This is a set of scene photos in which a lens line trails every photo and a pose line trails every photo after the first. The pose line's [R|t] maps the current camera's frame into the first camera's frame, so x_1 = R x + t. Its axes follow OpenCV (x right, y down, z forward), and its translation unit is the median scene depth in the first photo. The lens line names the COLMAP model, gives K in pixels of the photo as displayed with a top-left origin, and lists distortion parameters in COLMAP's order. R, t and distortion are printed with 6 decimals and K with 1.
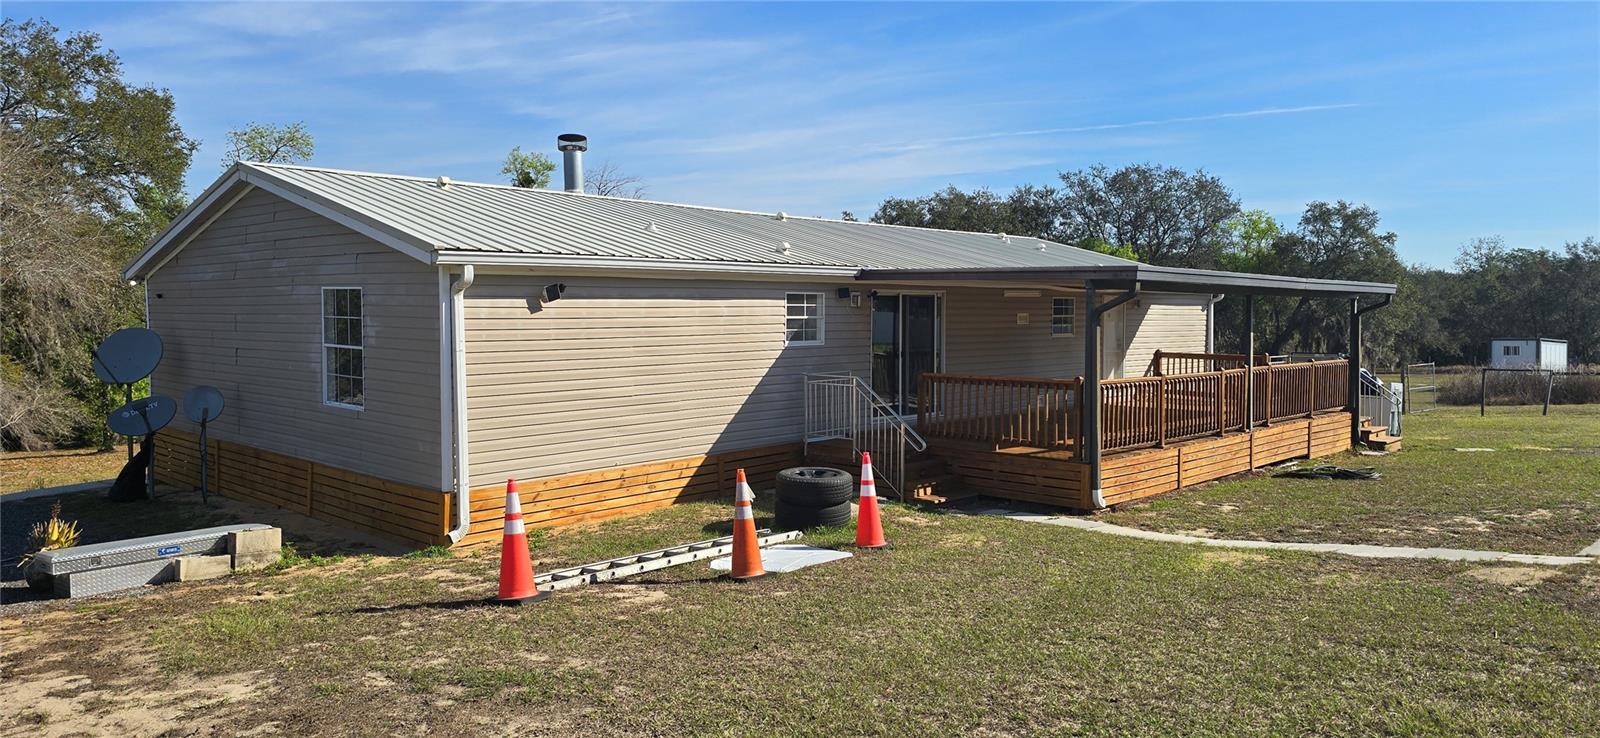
lens RADIAL K [[1082.5, 0, 801.5], [0, 1082.5, 373.4], [0, 0, 1]] dist [0.033434, -0.006980]
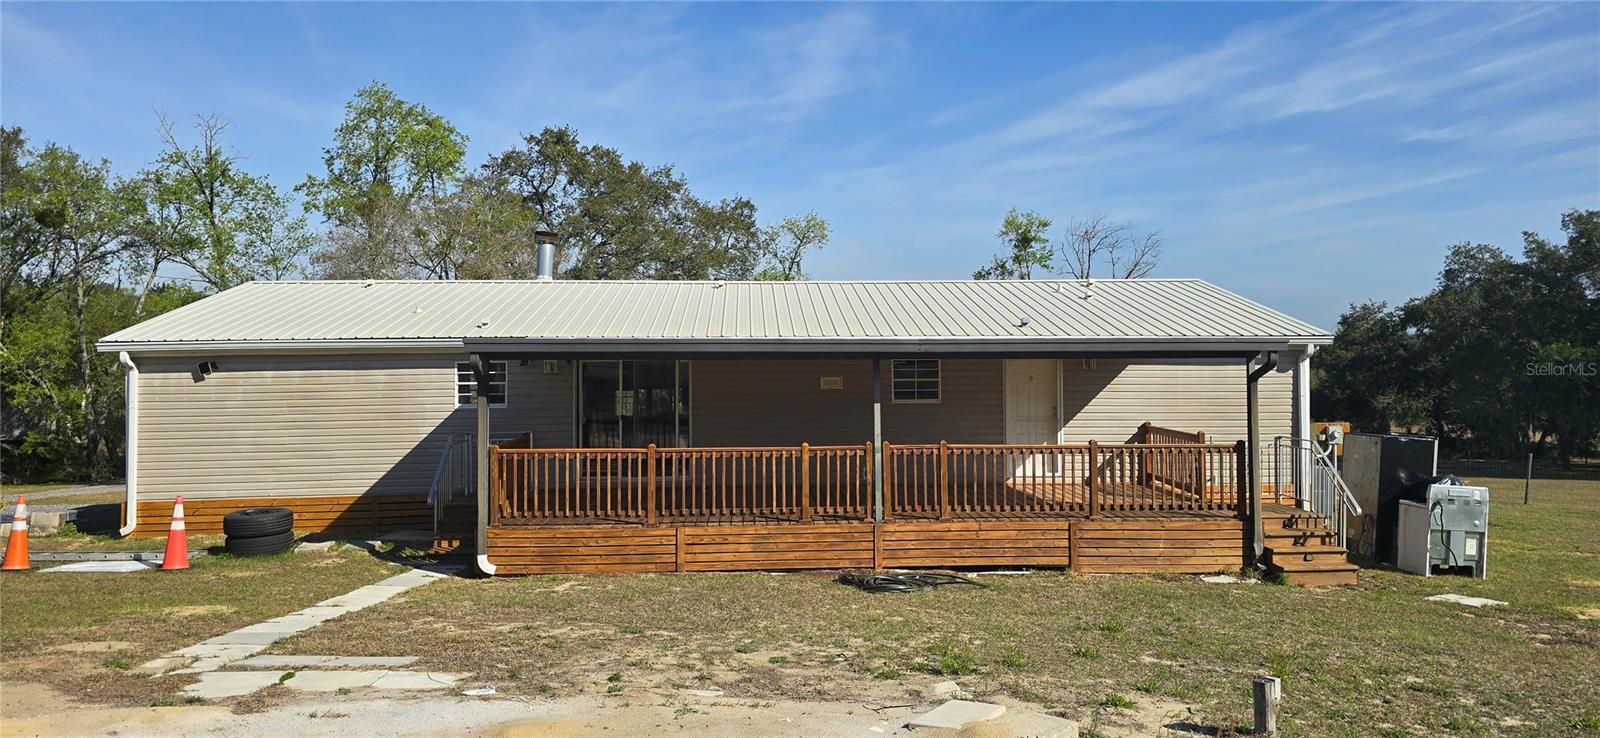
lens RADIAL K [[1082.5, 0, 802.9], [0, 1082.5, 363.1], [0, 0, 1]] dist [0.033434, -0.006980]
pose [[0.725169, -0.006874, -0.688537, 1.060423], [-0.031198, 0.998595, -0.042828, -0.035275], [0.687864, 0.052539, 0.723936, 0.405327]]
